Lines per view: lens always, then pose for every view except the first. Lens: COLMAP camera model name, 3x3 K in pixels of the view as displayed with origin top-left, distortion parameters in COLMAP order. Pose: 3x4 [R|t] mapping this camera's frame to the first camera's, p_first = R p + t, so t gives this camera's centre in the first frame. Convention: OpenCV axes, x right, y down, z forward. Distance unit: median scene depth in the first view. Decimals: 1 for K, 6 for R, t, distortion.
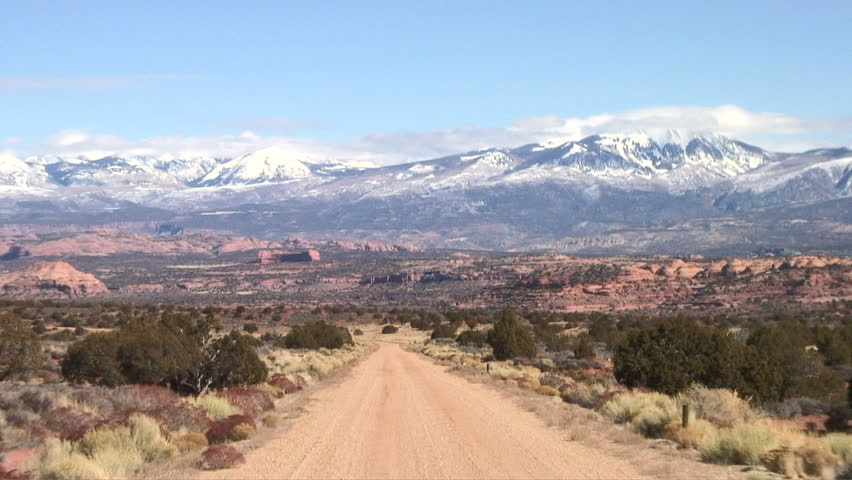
lens RADIAL K [[962.3, 0, 426.7], [0, 962.3, 224.9], [0, 0, 1]] dist [-0.017422, -0.000482]
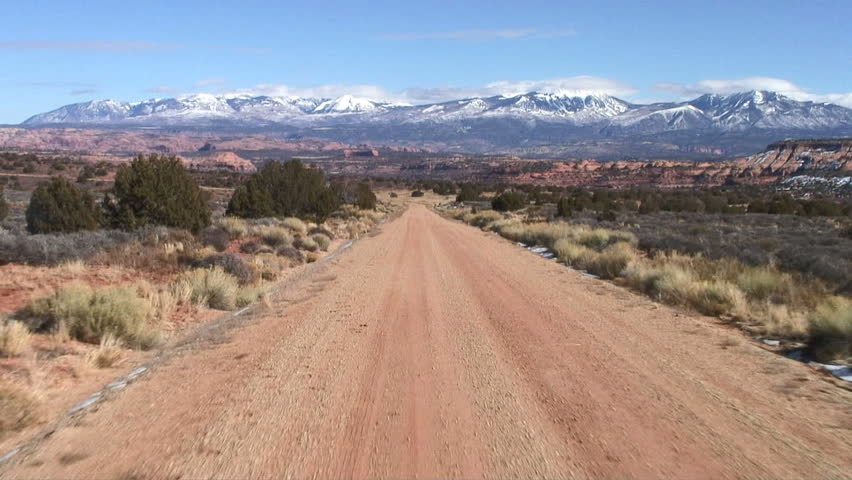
lens RADIAL K [[962.3, 0, 426.7], [0, 962.3, 224.9], [0, 0, 1]] dist [-0.017422, -0.000482]
pose [[0.999149, 0.029945, -0.028354, 0.033147], [-0.025604, 0.989433, 0.142711, -0.095827], [0.032328, -0.141863, 0.989358, -0.792477]]
